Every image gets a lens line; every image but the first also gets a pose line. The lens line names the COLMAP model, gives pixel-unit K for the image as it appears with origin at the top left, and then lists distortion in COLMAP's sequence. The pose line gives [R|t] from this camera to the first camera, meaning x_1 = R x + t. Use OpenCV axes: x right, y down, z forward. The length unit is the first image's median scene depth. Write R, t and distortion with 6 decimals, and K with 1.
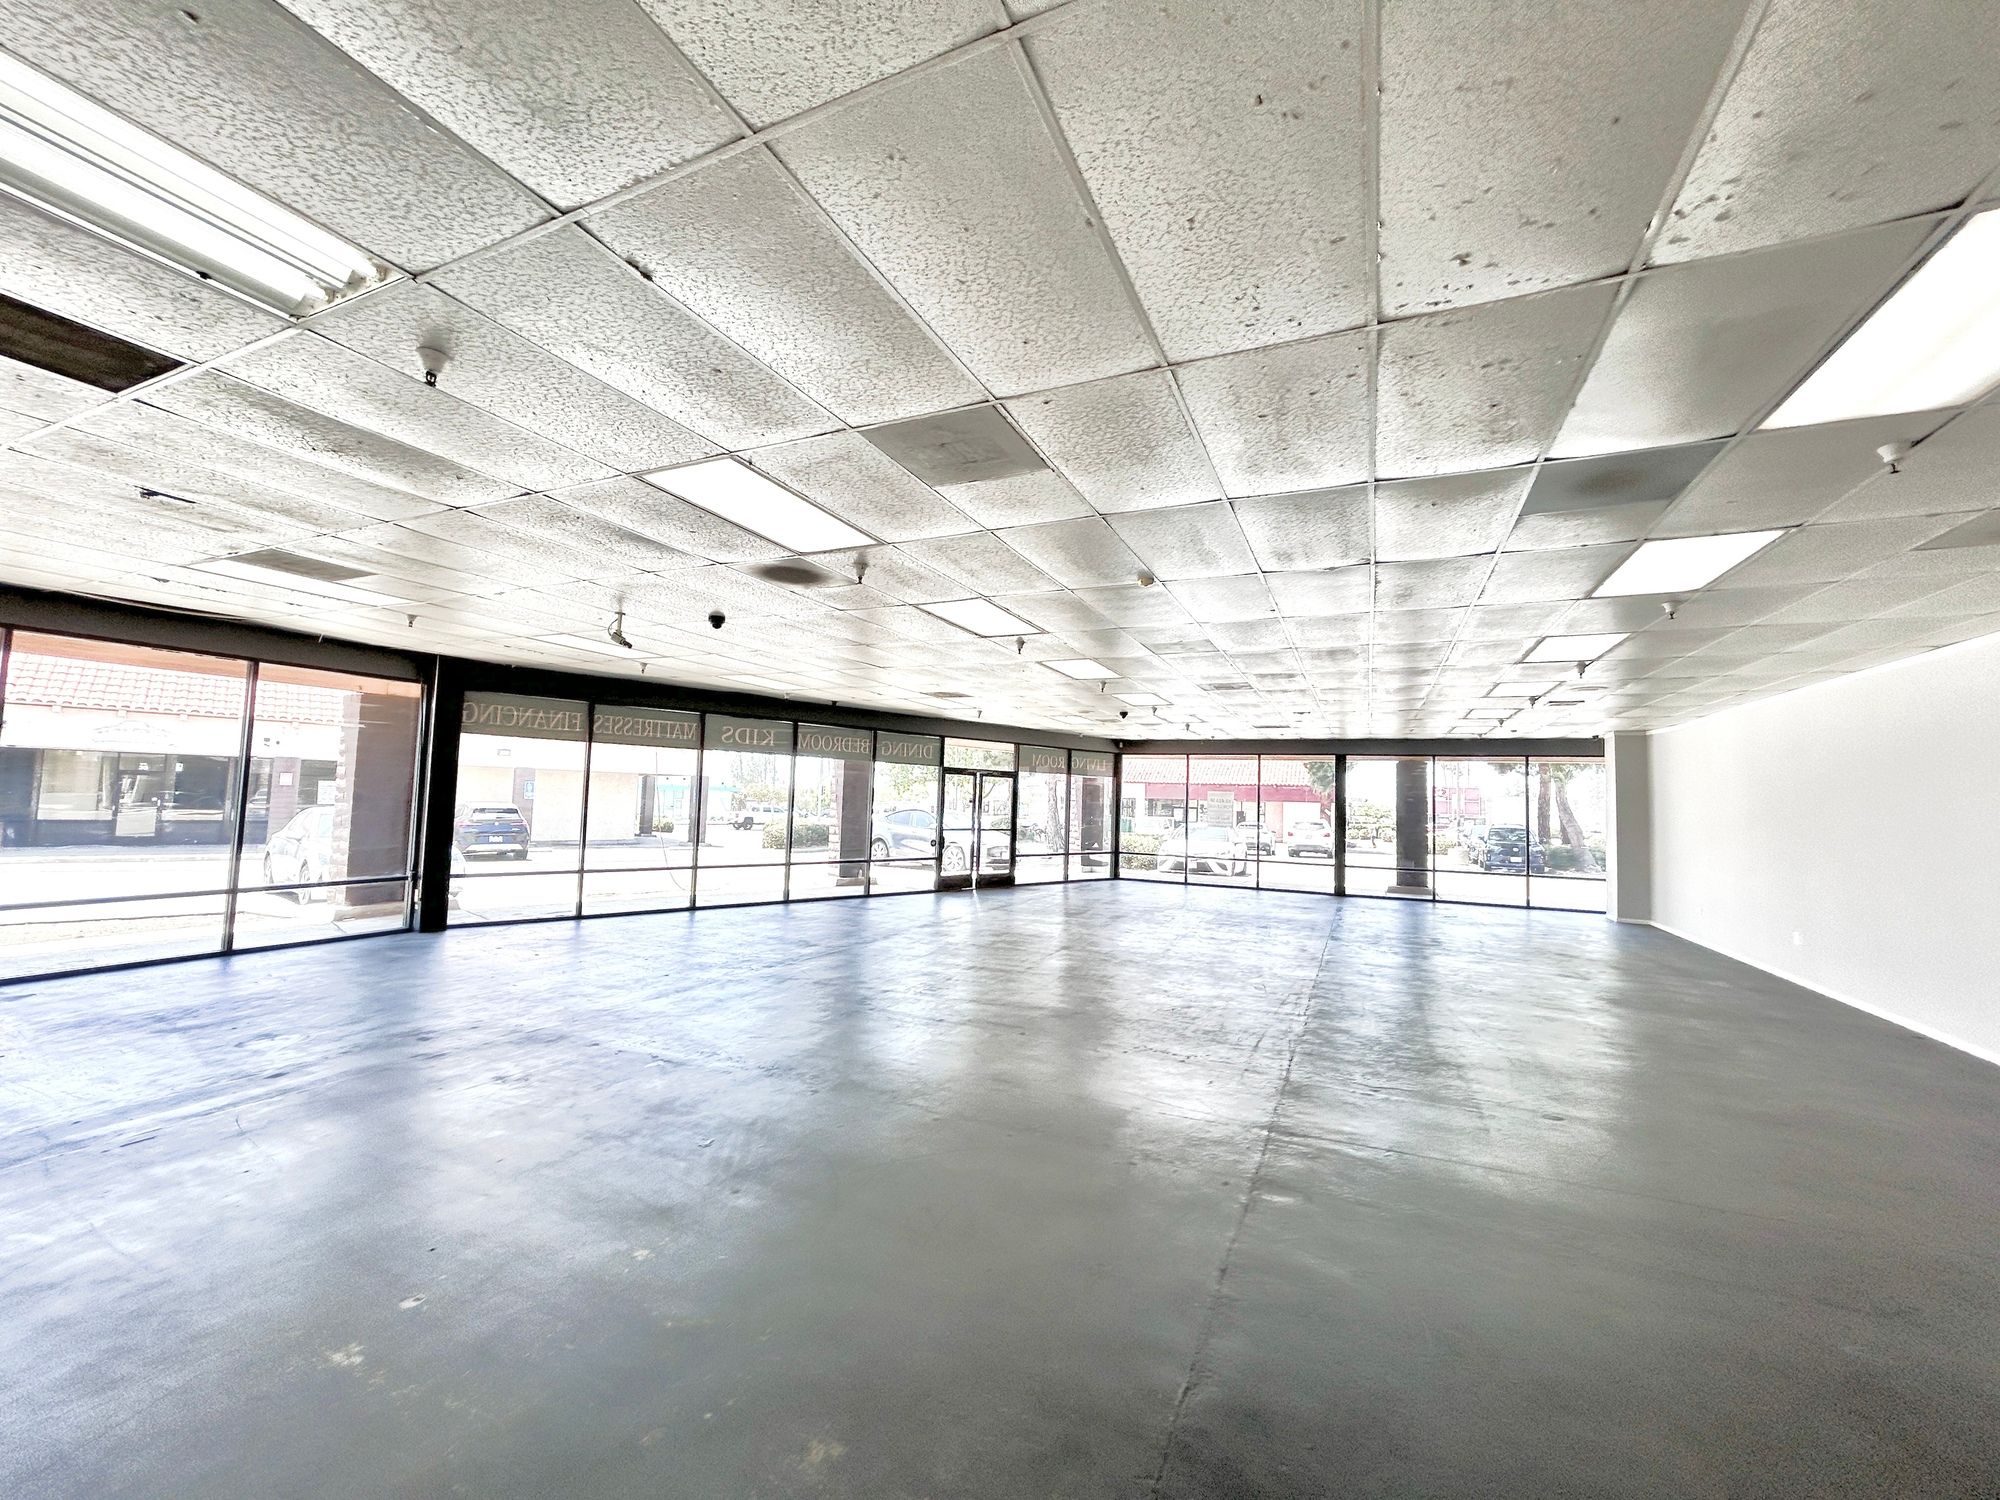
lens RADIAL K [[809.4, 0, 1002.3], [0, 809.4, 745.4], [0, 0, 1]] dist [-0.002271, -0.000250]
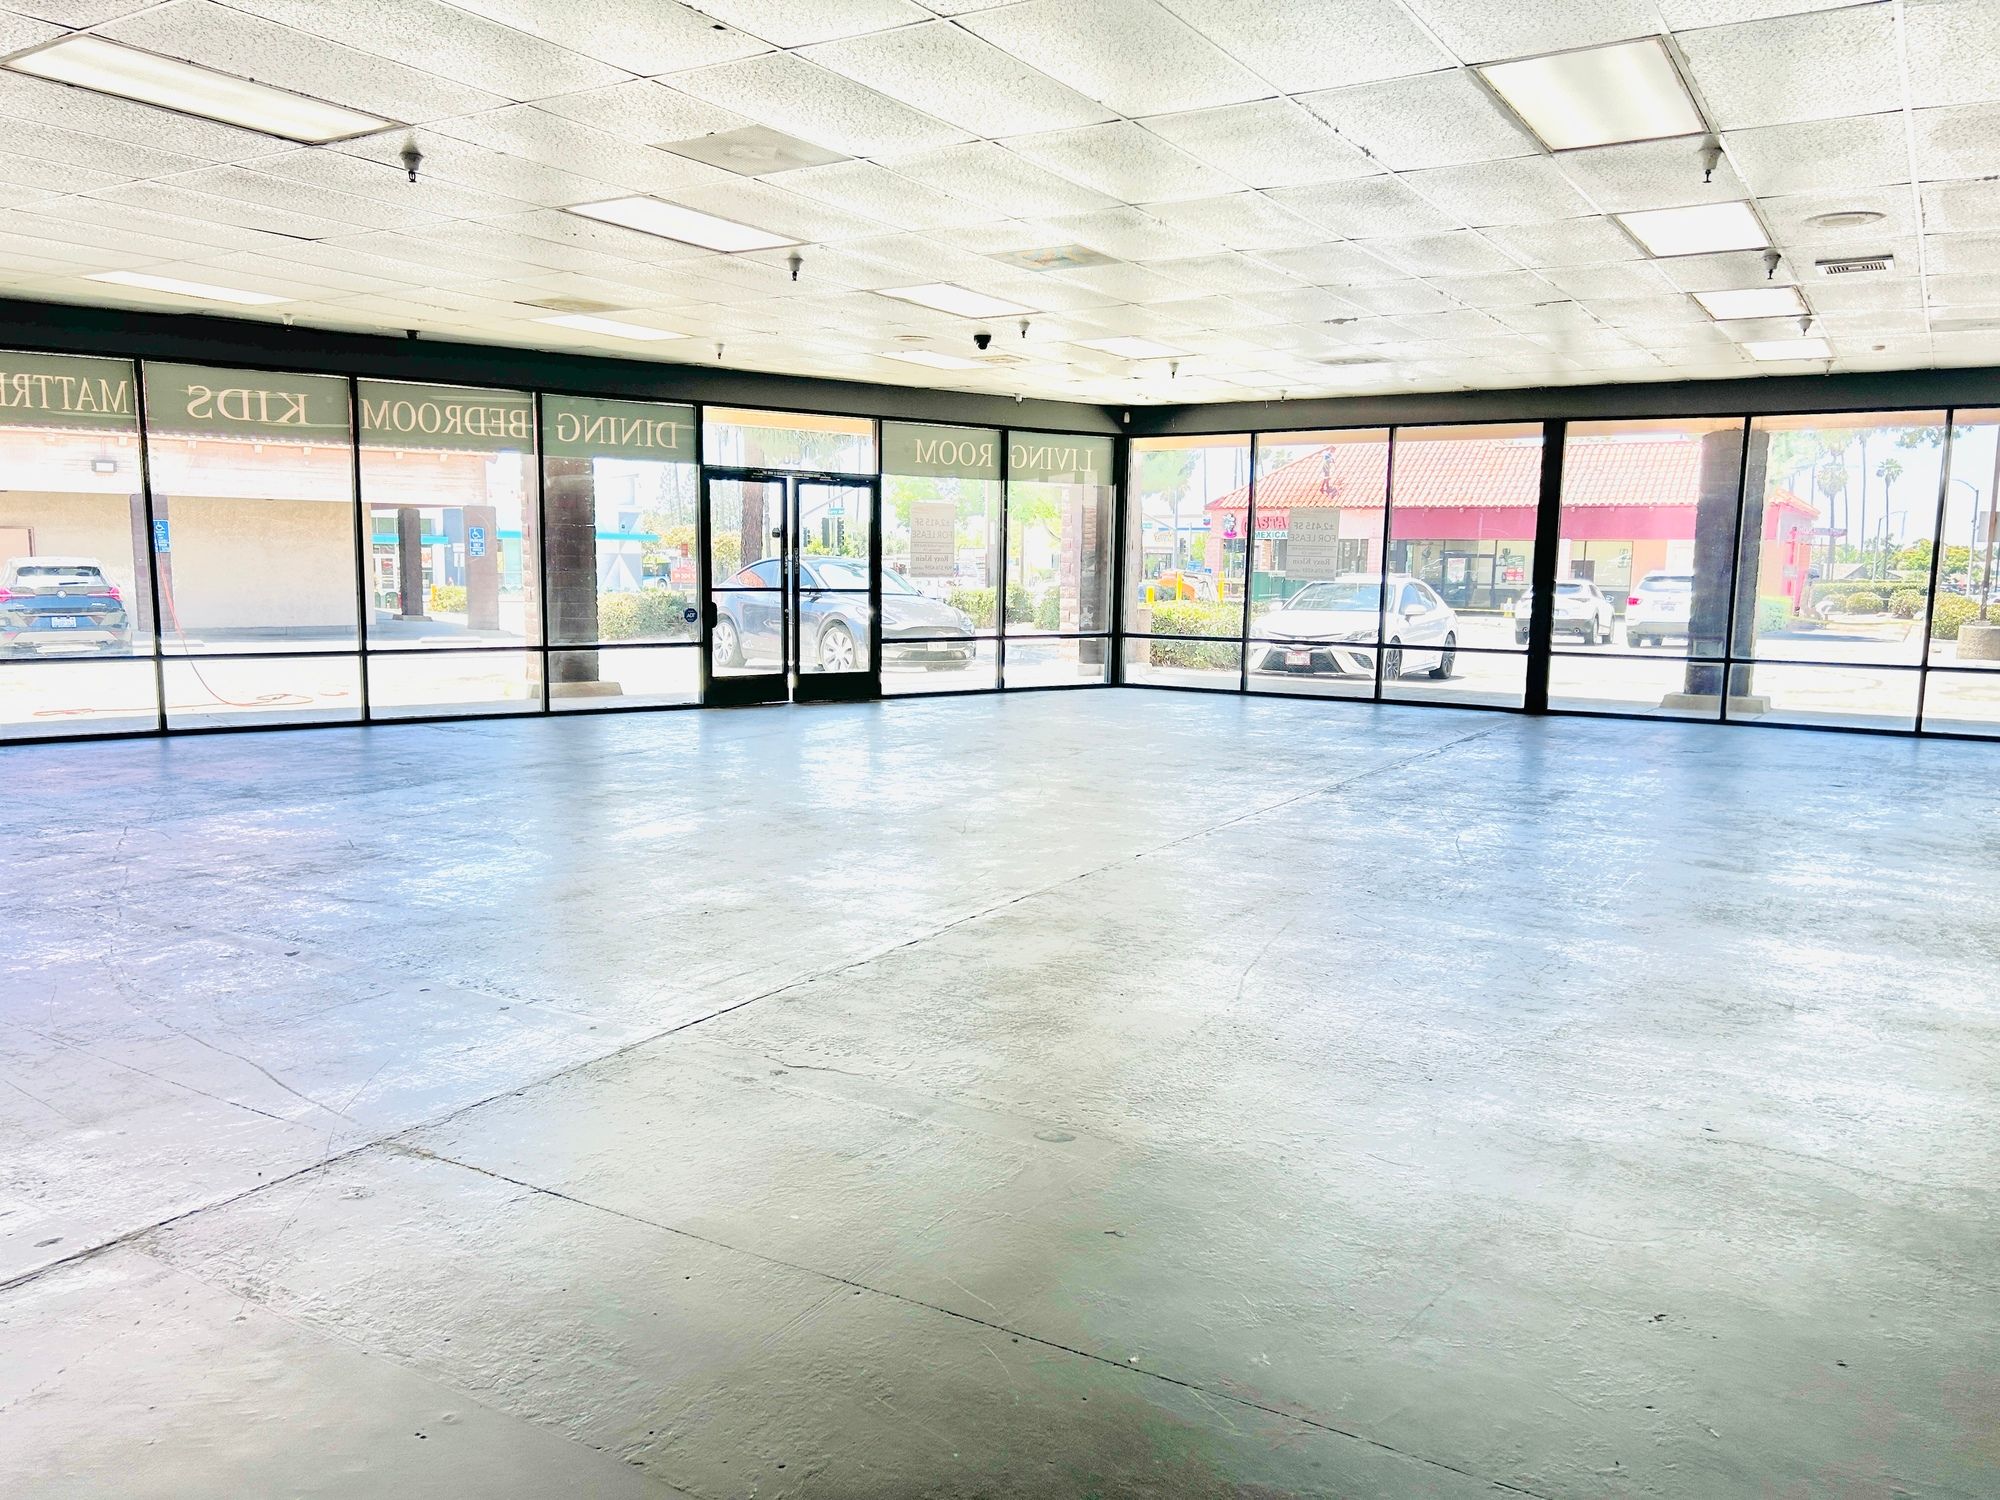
lens RADIAL K [[1511.3, 0, 997.9], [0, 1511.3, 751.5], [0, 0, 1]] dist [0.061295, -0.005863]
pose [[0.991203, -0.000219, -0.132347, 0.227629], [0.026222, 0.980499, 0.194764, 0.020800], [0.129723, -0.196522, 0.971880, 0.054215]]
